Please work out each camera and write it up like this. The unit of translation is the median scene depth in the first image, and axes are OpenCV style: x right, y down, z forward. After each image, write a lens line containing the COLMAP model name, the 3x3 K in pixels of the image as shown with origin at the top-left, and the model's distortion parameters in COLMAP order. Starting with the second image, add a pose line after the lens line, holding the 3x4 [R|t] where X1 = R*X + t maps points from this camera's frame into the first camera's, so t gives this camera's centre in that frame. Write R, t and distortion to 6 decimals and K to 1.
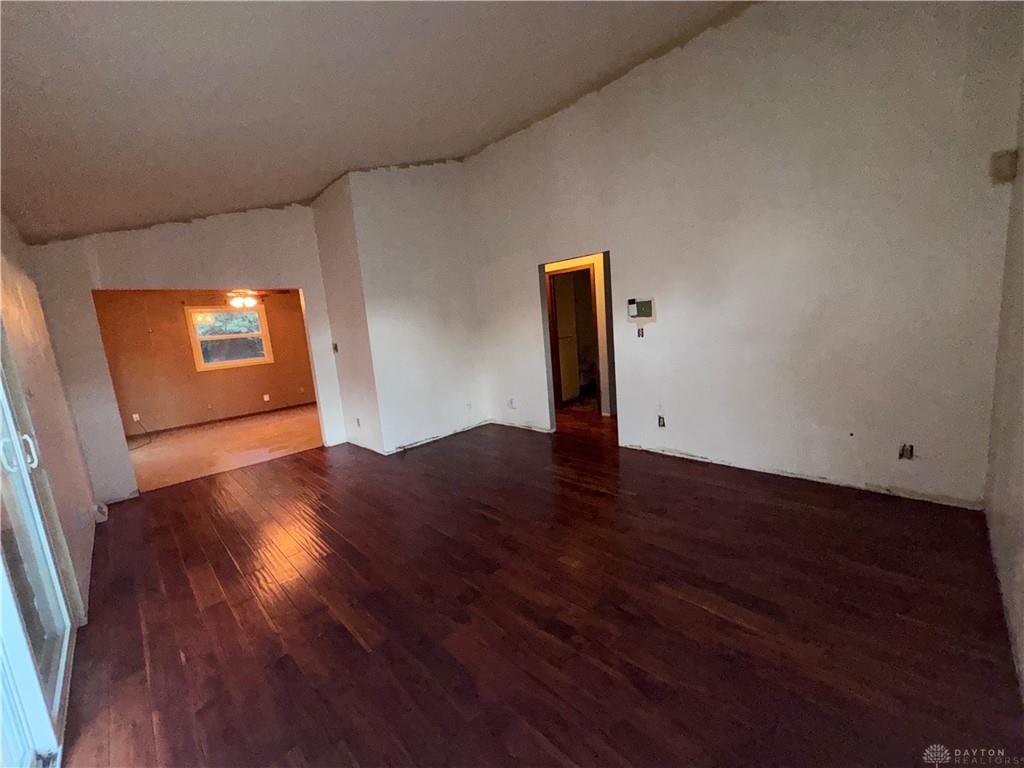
lens RADIAL K [[407.1, 0, 511.4], [0, 407.1, 381.8], [0, 0, 1]] dist [-0.003923, 0.000482]
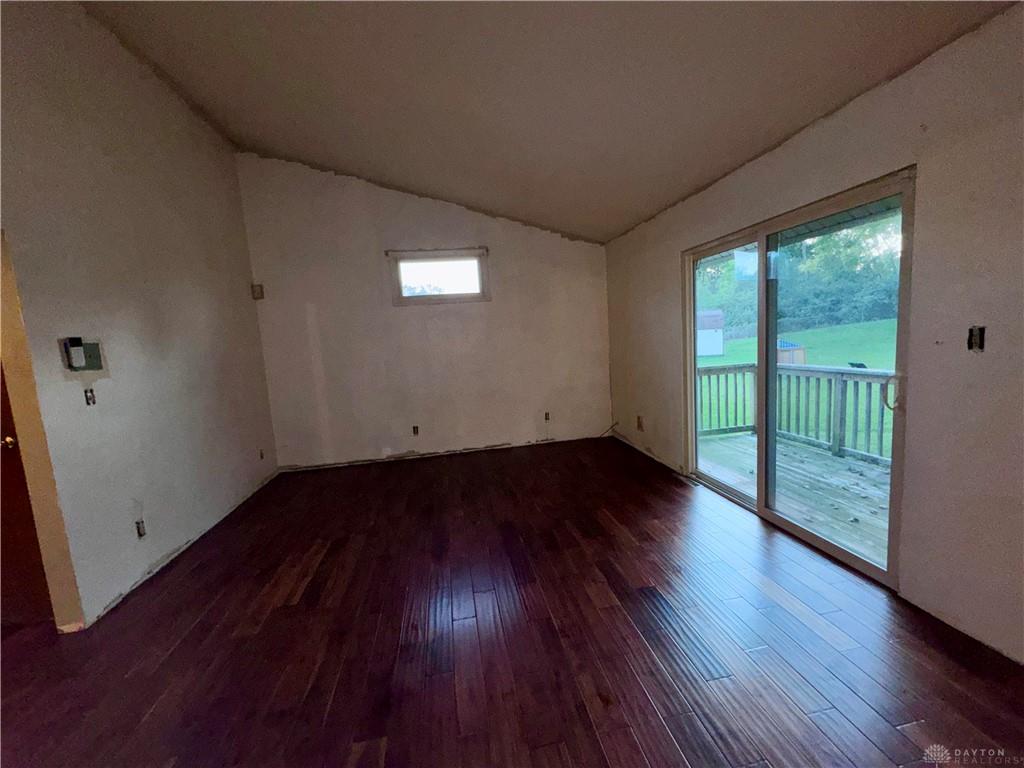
lens RADIAL K [[407.1, 0, 511.4], [0, 407.1, 381.8], [0, 0, 1]] dist [-0.003923, 0.000482]
pose [[-0.807364, 0.071195, 0.585743, -0.397751], [0.218597, 0.958148, 0.184846, -0.092308], [-0.548069, 0.277279, -0.789137, 0.887073]]
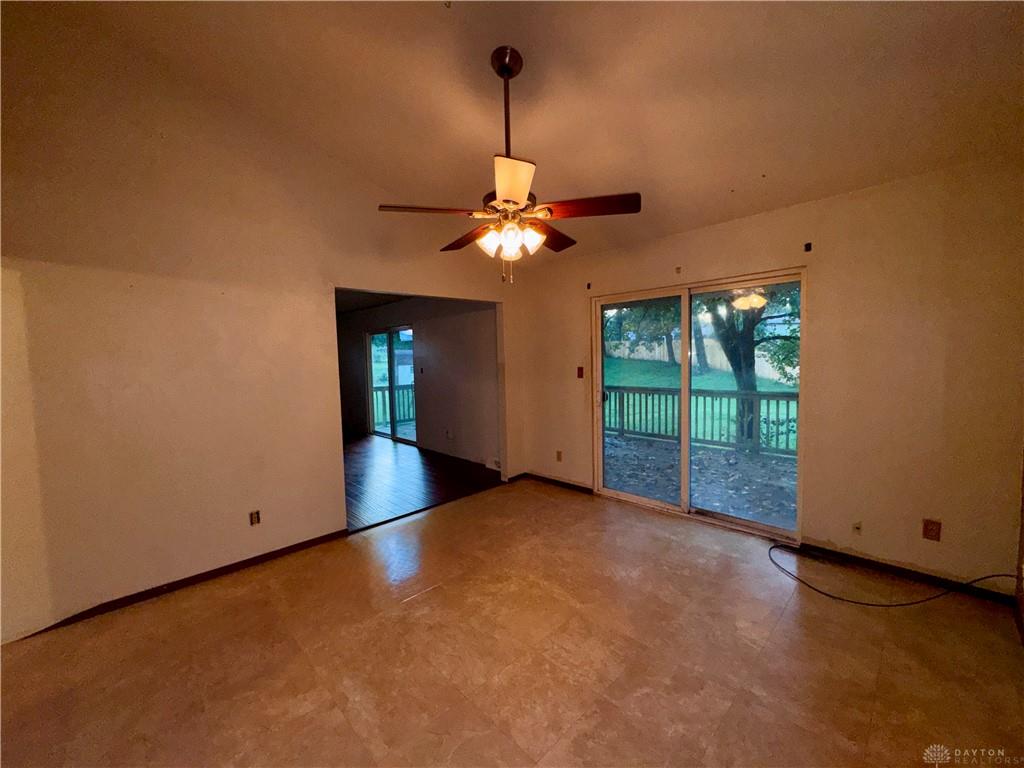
lens RADIAL K [[407.1, 0, 511.4], [0, 407.1, 381.8], [0, 0, 1]] dist [-0.003923, 0.000482]
pose [[-0.994192, 0.106177, 0.017551, -0.800015], [0.107490, 0.971762, 0.210056, -0.187423], [0.005247, 0.210723, -0.977532, 1.671440]]
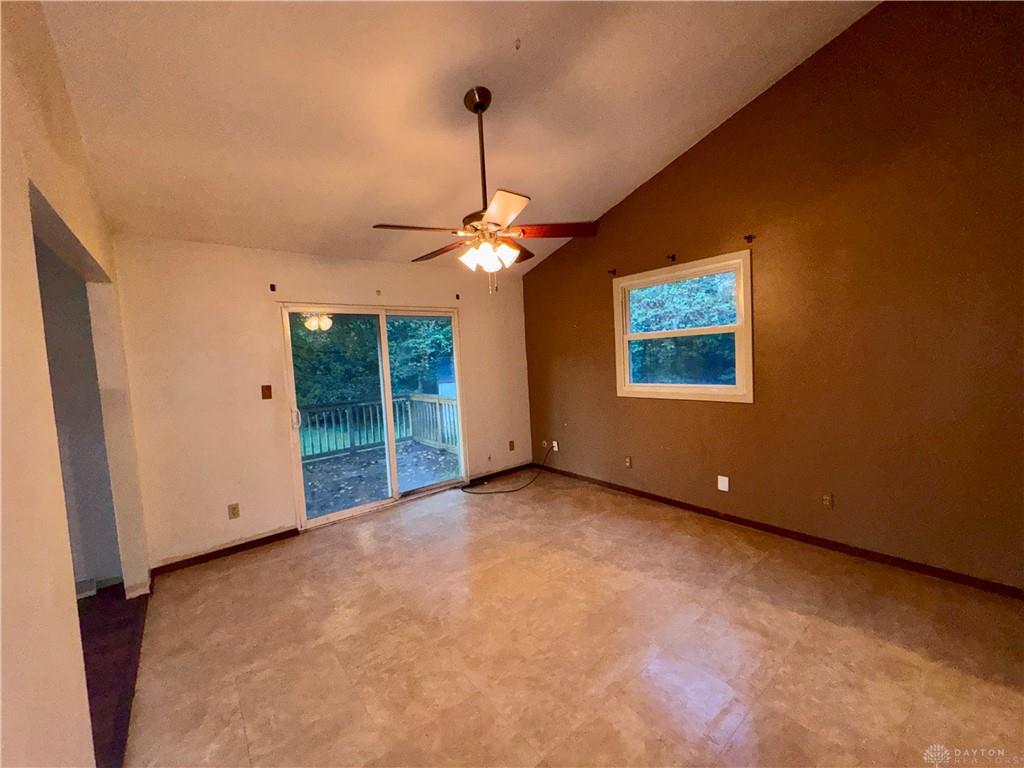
lens RADIAL K [[407.1, 0, 511.4], [0, 407.1, 381.8], [0, 0, 1]] dist [-0.003923, 0.000482]
pose [[-0.091262, 0.148089, -0.984754, -0.311713], [-0.088874, 0.983724, 0.156171, -0.172676], [0.991853, 0.101771, -0.076615, 1.304187]]
